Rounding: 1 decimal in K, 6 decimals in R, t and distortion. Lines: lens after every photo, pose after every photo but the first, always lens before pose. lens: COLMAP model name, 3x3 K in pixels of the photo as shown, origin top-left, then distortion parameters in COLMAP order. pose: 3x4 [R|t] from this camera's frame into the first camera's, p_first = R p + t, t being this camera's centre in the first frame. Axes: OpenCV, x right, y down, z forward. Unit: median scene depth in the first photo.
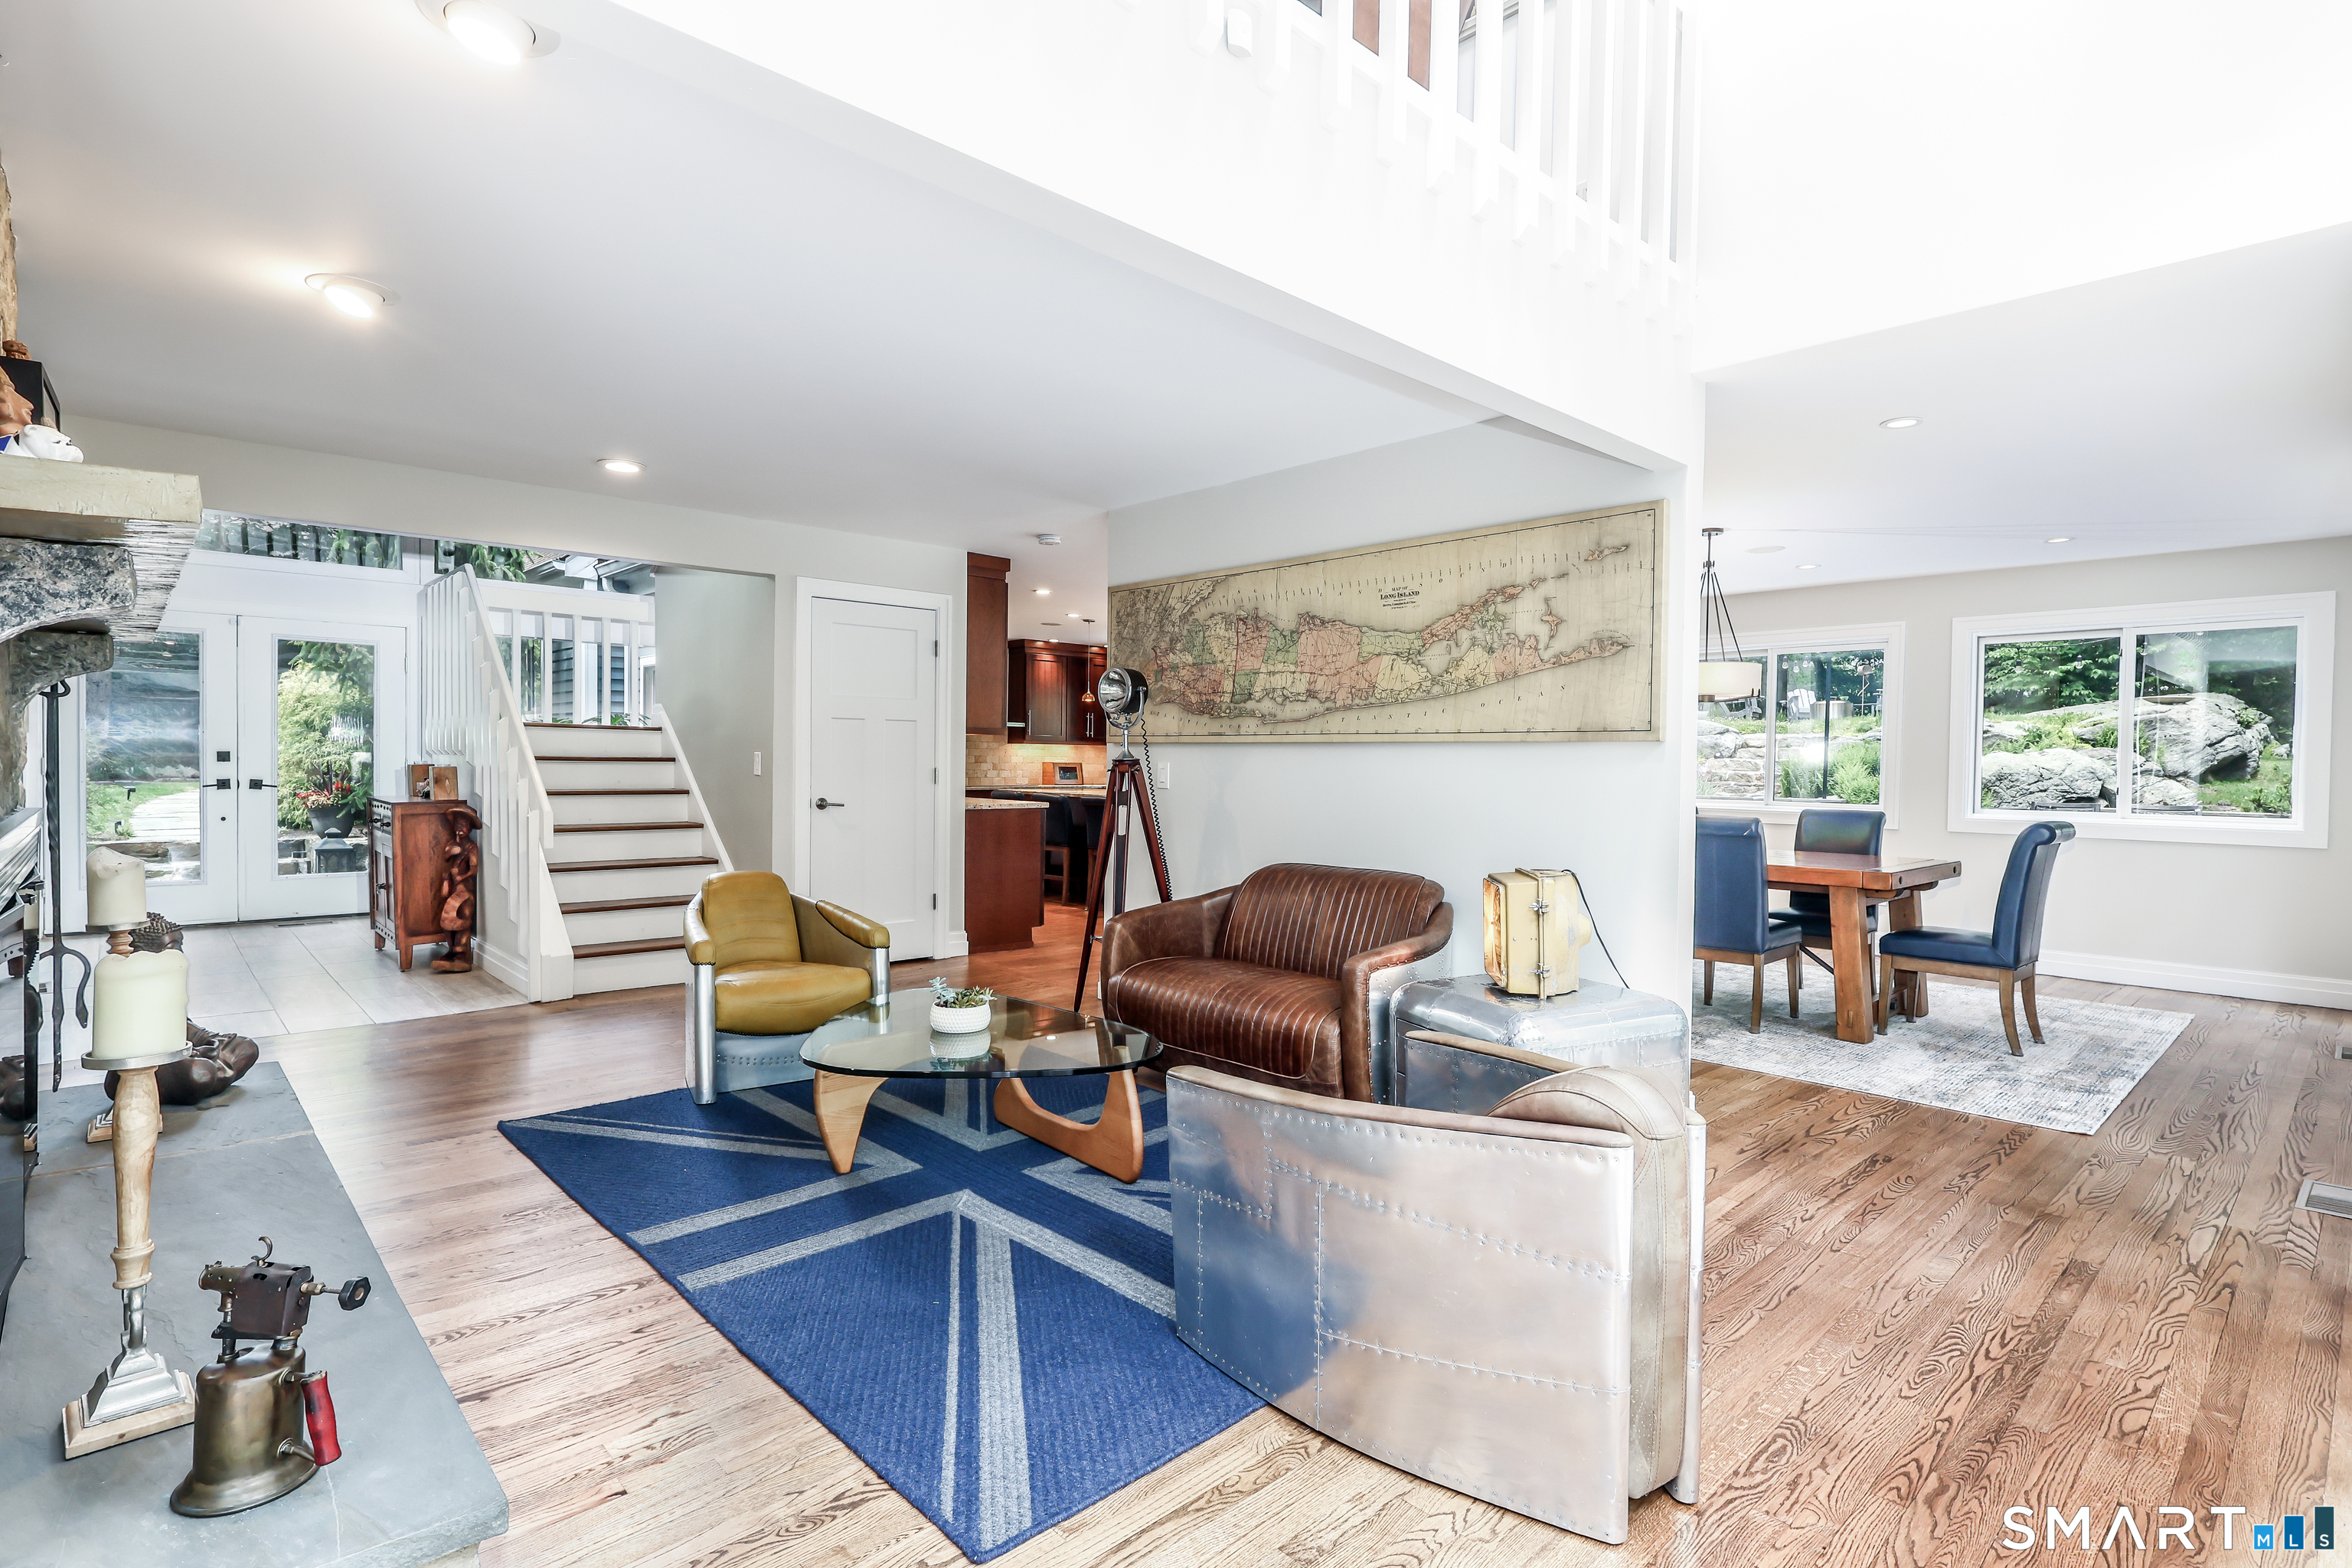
lens RADIAL K [[1133.7, 0, 1181.5], [0, 1133.7, 780.7], [0, 0, 1]] dist [0.000134, 0.000428]
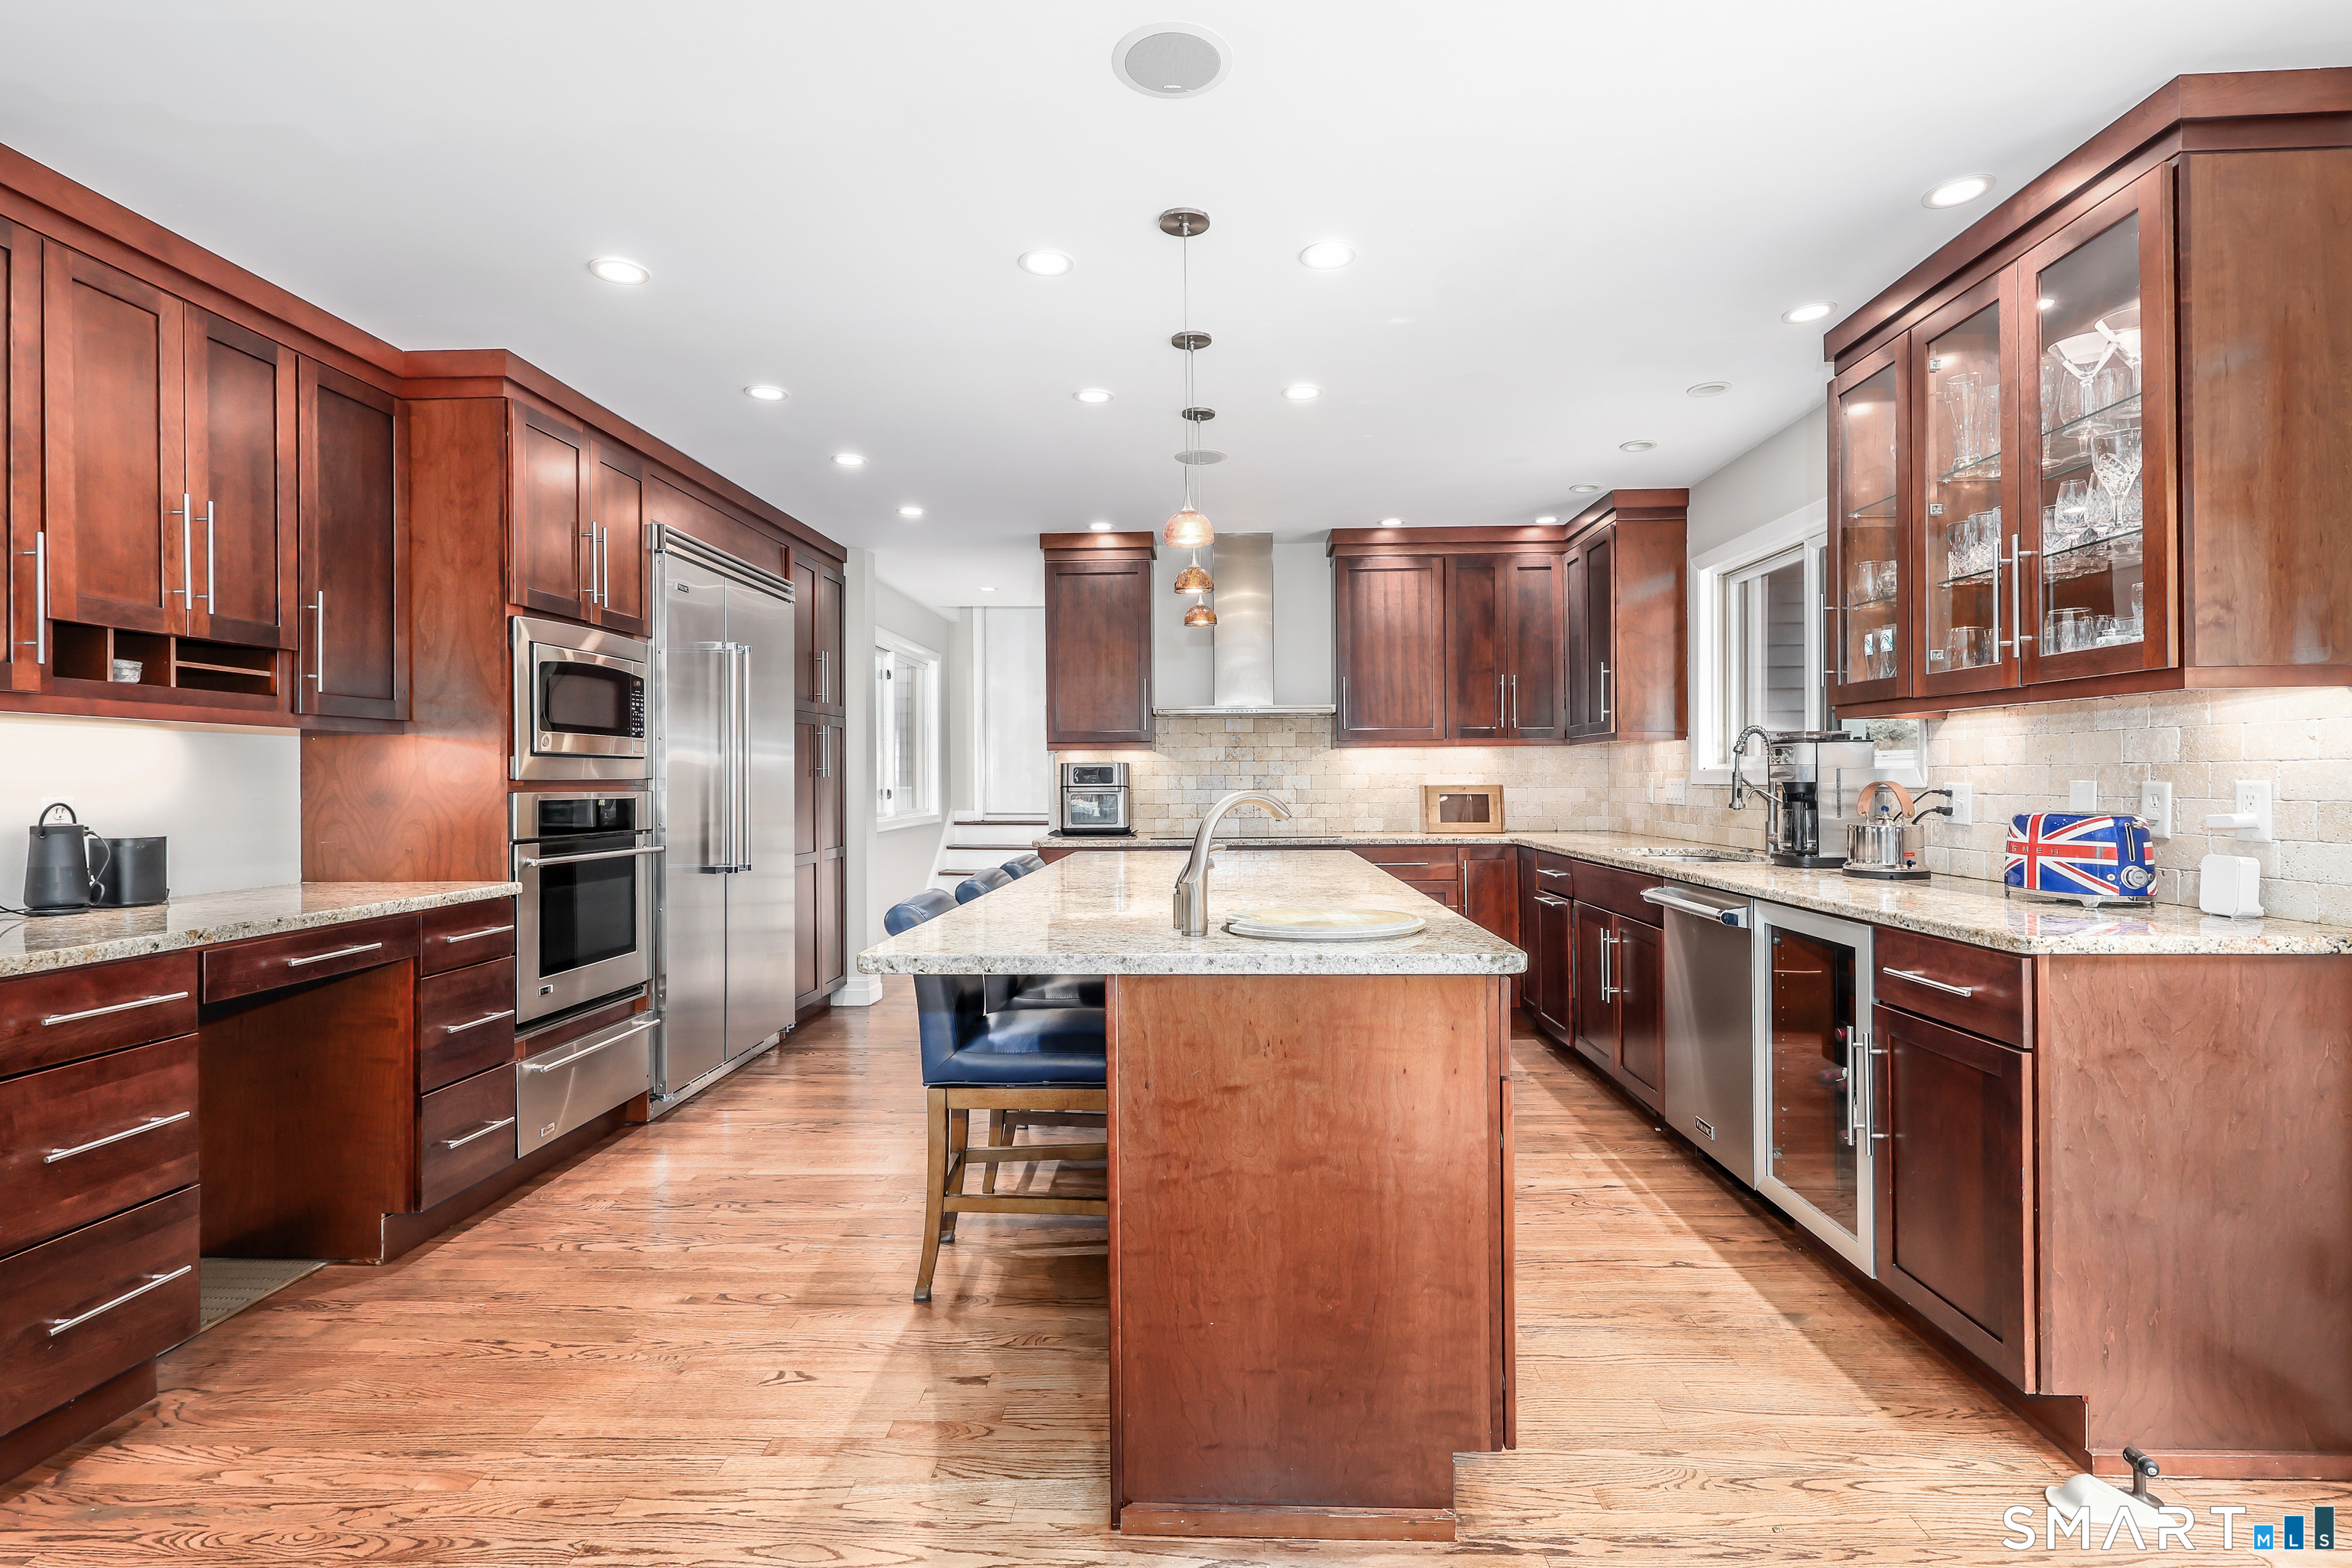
lens RADIAL K [[1119.4, 0, 1185.6], [0, 1119.4, 778.8], [0, 0, 1]] dist [-0.002473, -0.000218]
pose [[0.705749, -0.018923, -0.708209, 0.122047], [0.004384, 0.999741, -0.022344, -0.007216], [0.708448, 0.012665, 0.705649, 0.502916]]
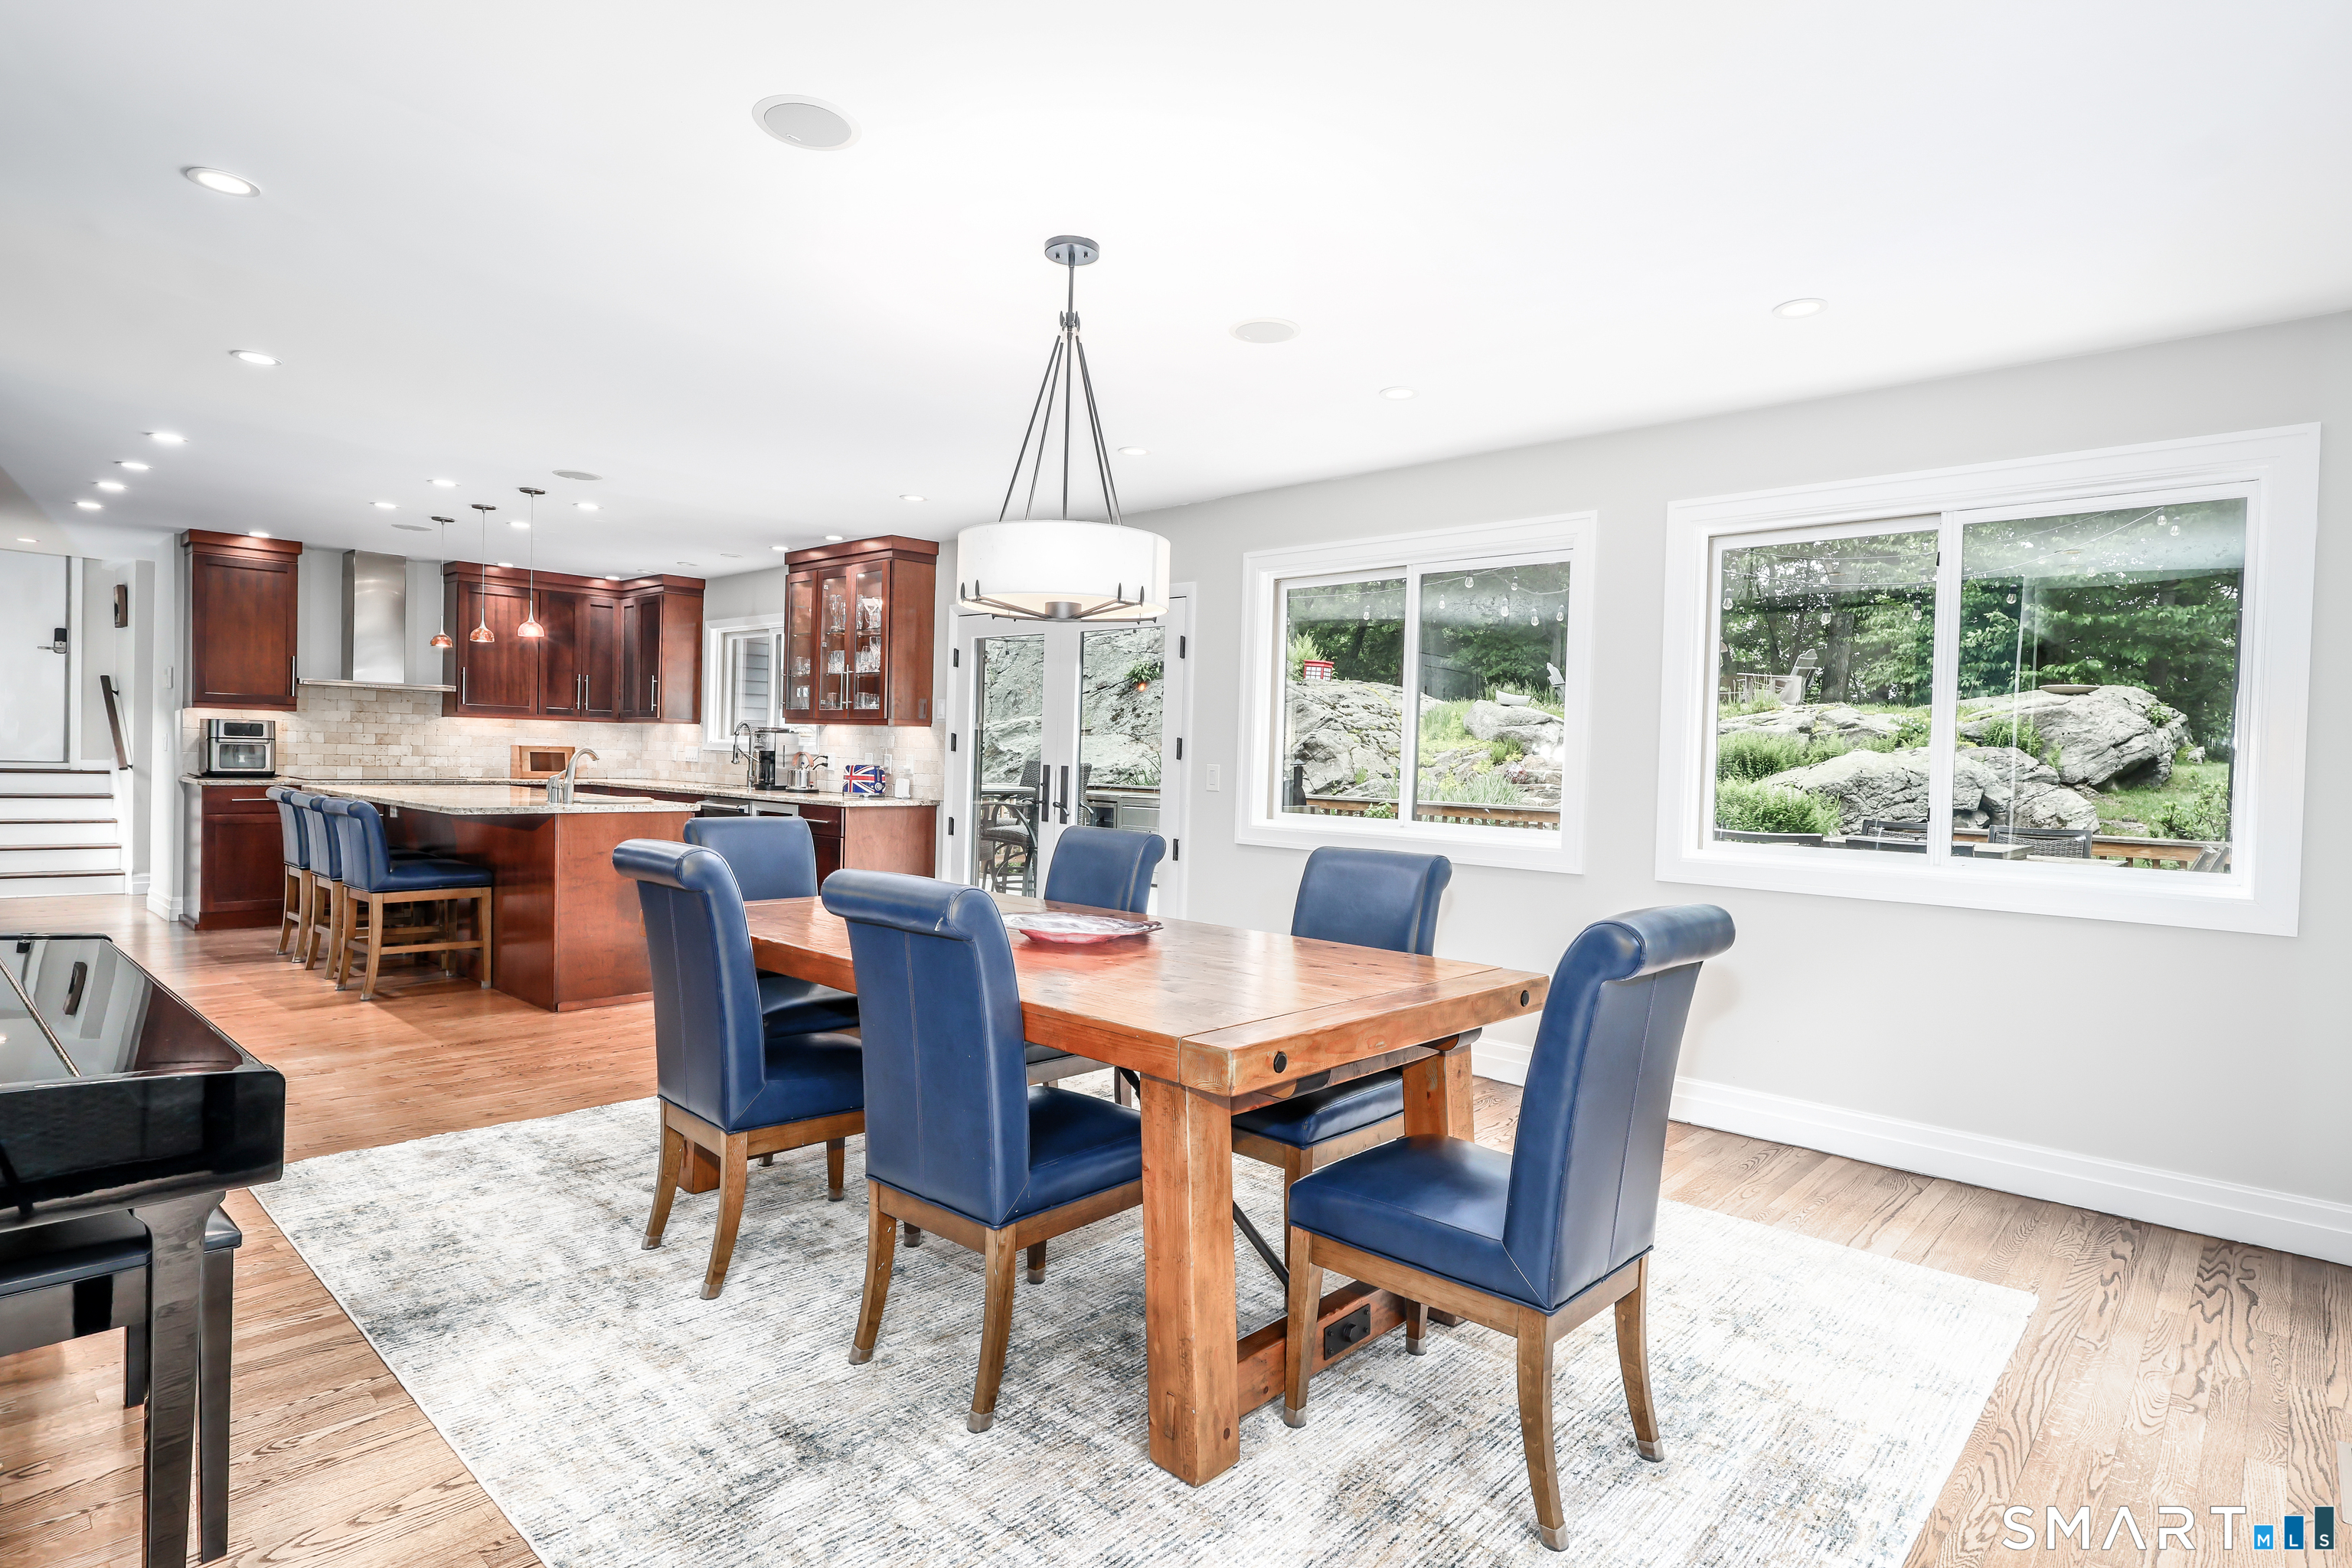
lens RADIAL K [[1223.4, 0, 1171.3], [0, 1223.4, 785.2], [0, 0, 1]] dist [0.000314, 0.000536]
pose [[0.997152, 0.011657, 0.074514, 0.187218], [-0.012303, 0.999891, 0.008214, -0.002419], [-0.074410, -0.009107, 0.997186, 0.196844]]
